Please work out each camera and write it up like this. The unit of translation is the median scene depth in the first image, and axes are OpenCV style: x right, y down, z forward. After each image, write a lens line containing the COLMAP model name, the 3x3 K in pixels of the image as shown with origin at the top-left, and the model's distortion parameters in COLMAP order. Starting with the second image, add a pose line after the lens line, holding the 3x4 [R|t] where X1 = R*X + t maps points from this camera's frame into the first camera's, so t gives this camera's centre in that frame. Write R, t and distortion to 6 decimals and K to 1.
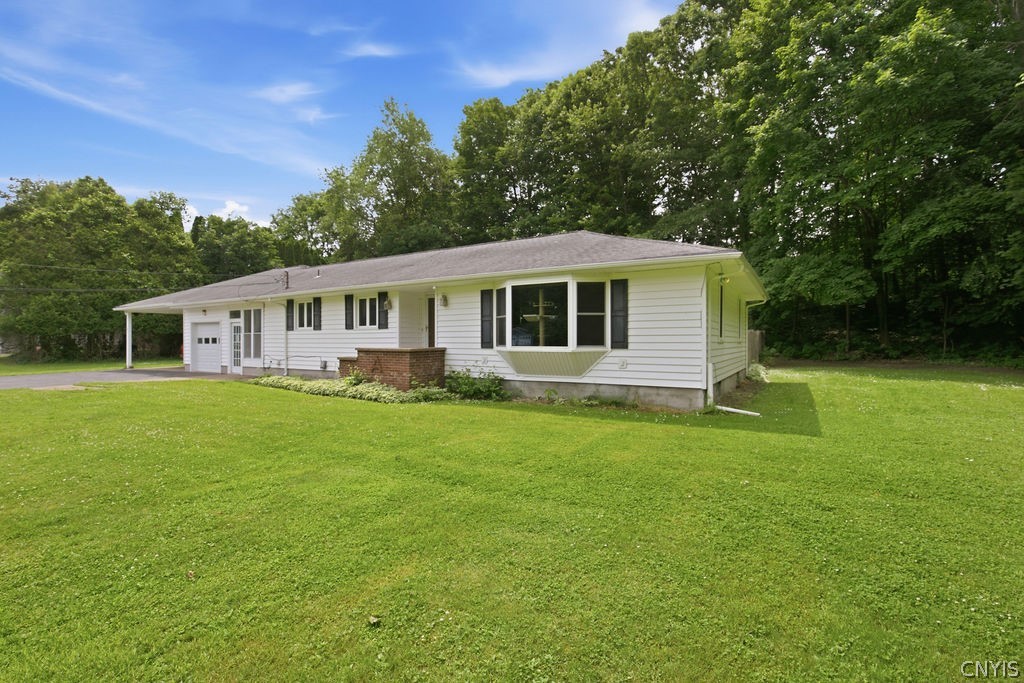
lens RADIAL K [[466.3, 0, 510.2], [0, 466.3, 344.4], [0, 0, 1]] dist [0.000779, 0.000091]
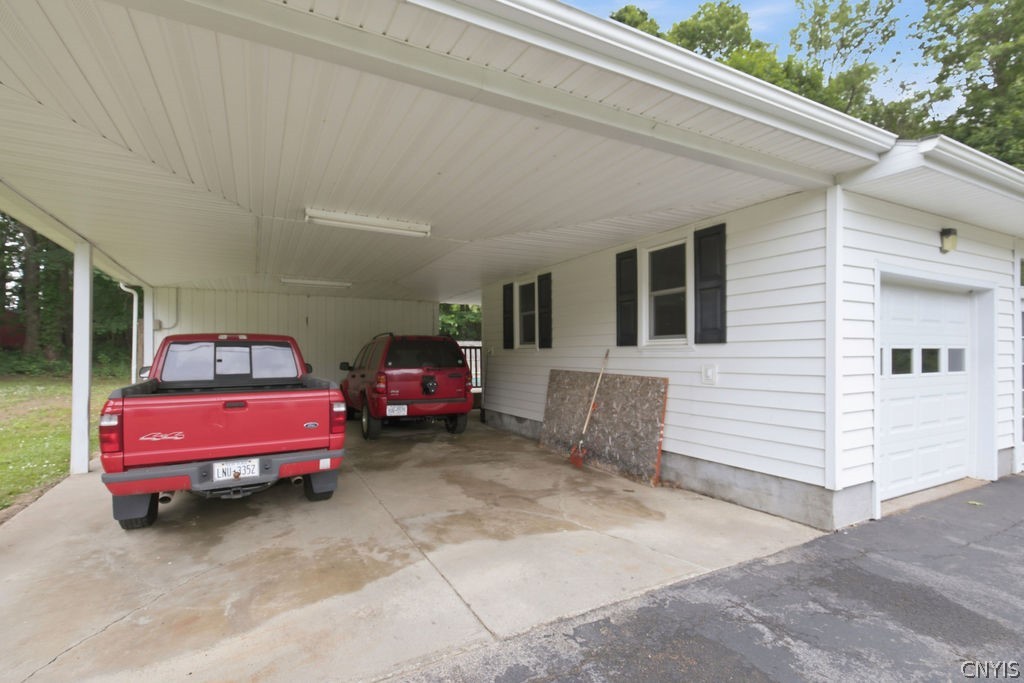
lens RADIAL K [[474.4, 0, 511.0], [0, 474.4, 351.6], [0, 0, 1]] dist [-0.000685, -0.000093]
pose [[0.500413, -0.000030, 0.865787, -1.342114], [0.011800, 0.999907, -0.006786, -0.019078], [-0.865706, 0.013612, 0.500367, 1.480800]]
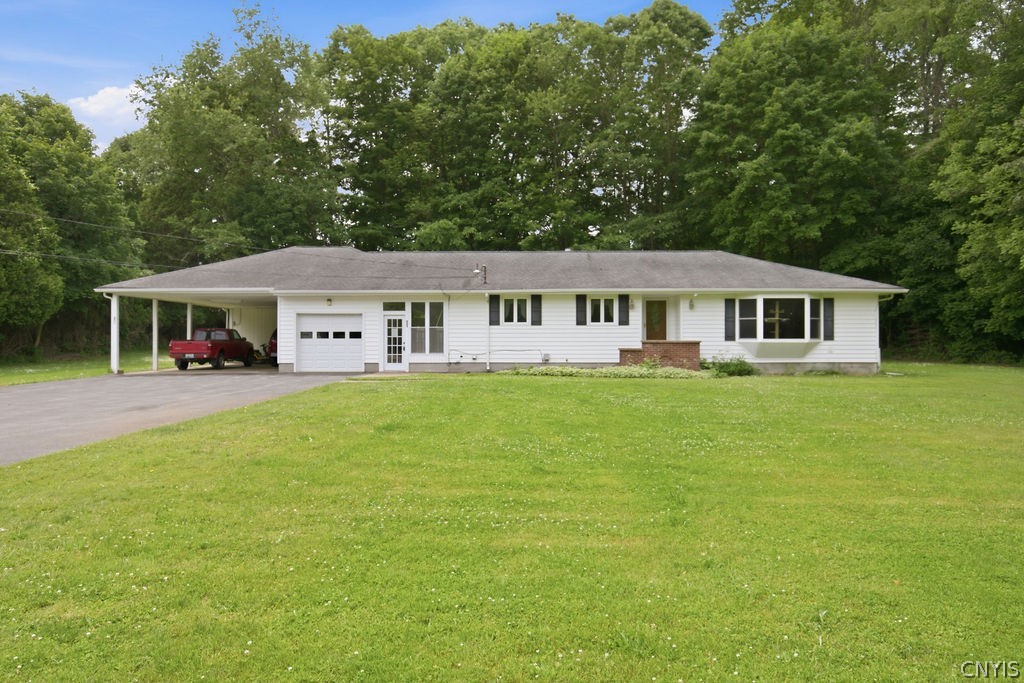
lens RADIAL K [[690.6, 0, 512.9], [0, 690.6, 351.9], [0, 0, 1]] dist [0.008357, -0.001732]
pose [[0.860301, -0.004224, 0.509768, -1.405074], [0.003051, 0.999990, 0.003136, 0.027830], [-0.509777, -0.001143, 0.860306, -0.376791]]
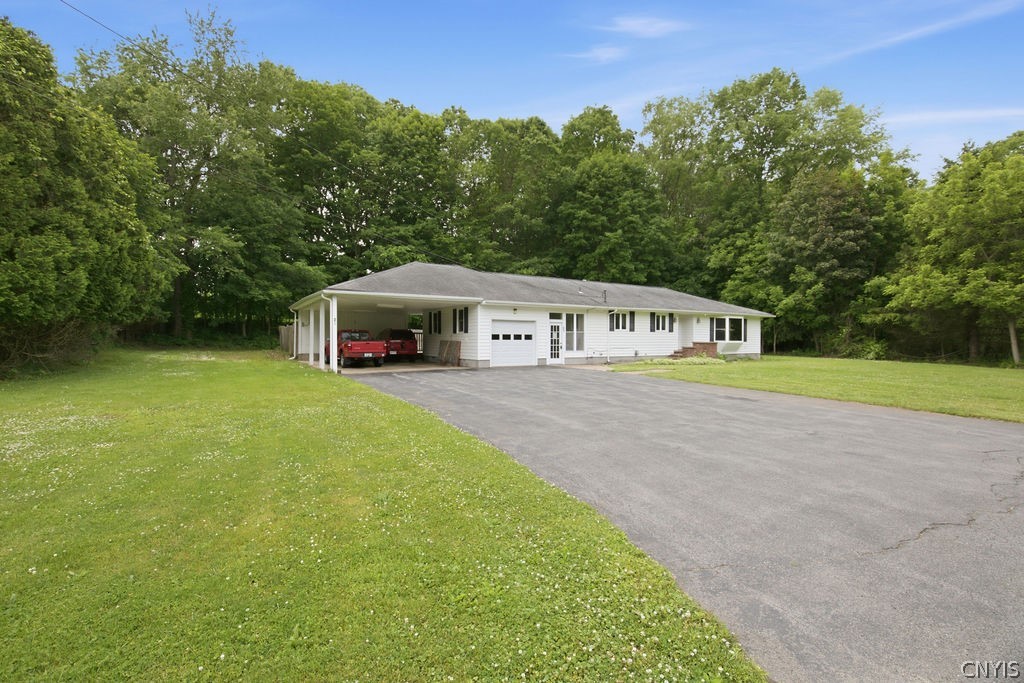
lens RADIAL K [[466.3, 0, 510.2], [0, 466.3, 344.4], [0, 0, 1]] dist [0.000779, 0.000091]
pose [[0.451308, -0.006378, 0.892345, -2.265878], [0.003421, 0.999979, 0.005417, 0.004549], [-0.892362, 0.000608, 0.451321, 0.714394]]
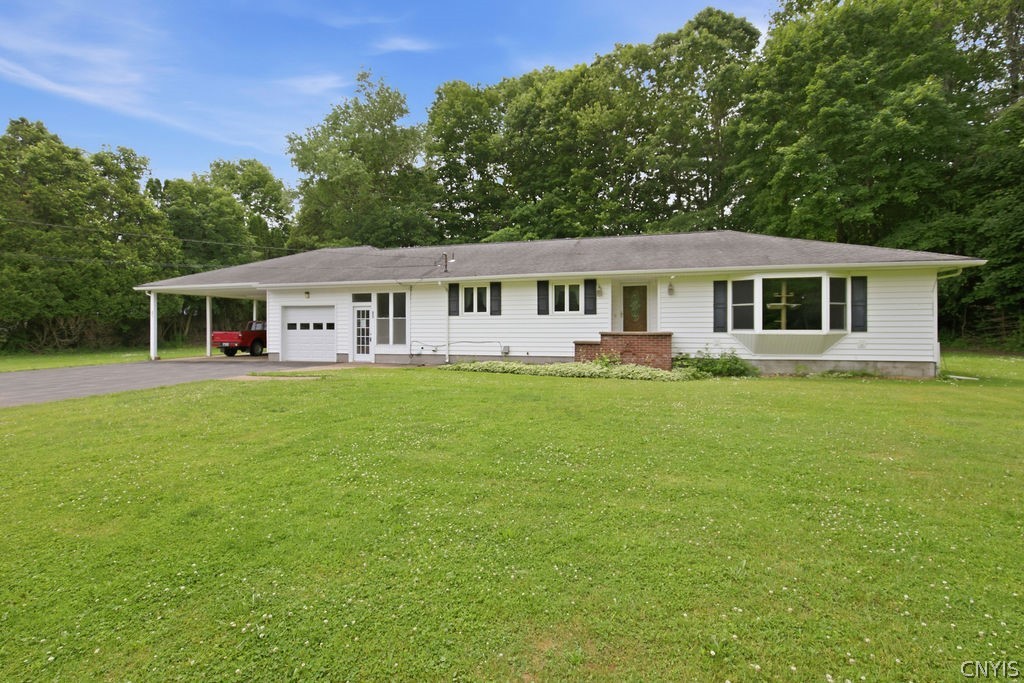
lens RADIAL K [[481.7, 0, 508.9], [0, 481.7, 335.1], [0, 0, 1]] dist [0.000098, 0.001095]
pose [[0.964443, -0.001213, 0.264288, -0.728147], [0.000882, 0.999999, 0.001369, 0.011371], [-0.264289, -0.001087, 0.964443, 0.000067]]
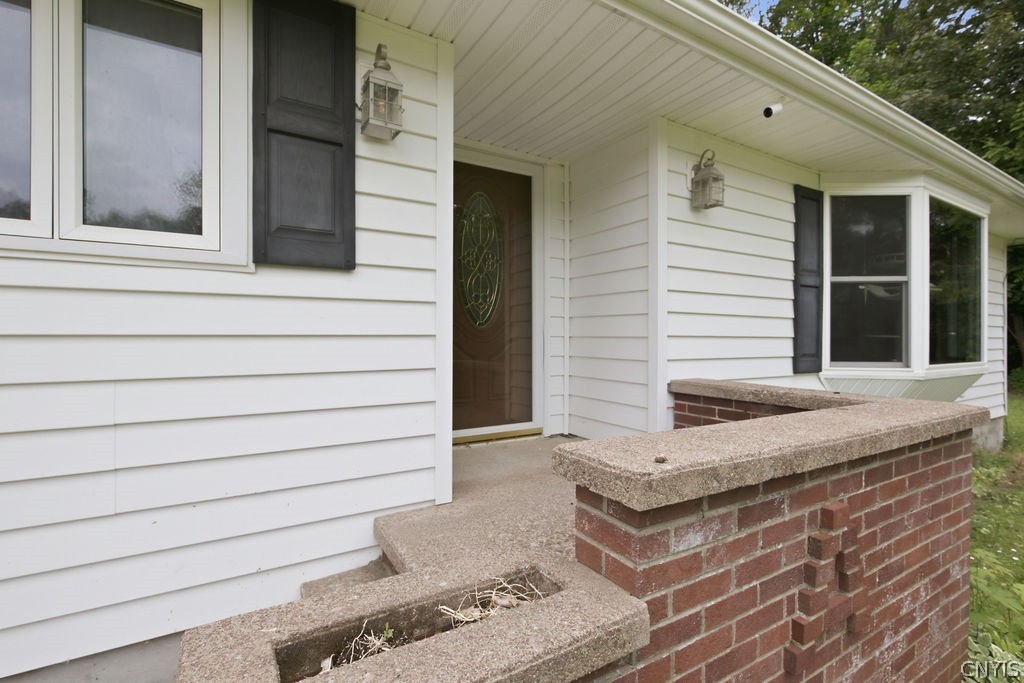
lens RADIAL K [[466.3, 0, 510.2], [0, 466.3, 344.4], [0, 0, 1]] dist [0.000779, 0.000091]
pose [[0.460682, -0.003304, 0.887559, -0.358676], [0.006606, 0.999978, 0.000294, -0.010996], [-0.887541, 0.005728, 0.460694, 0.877056]]
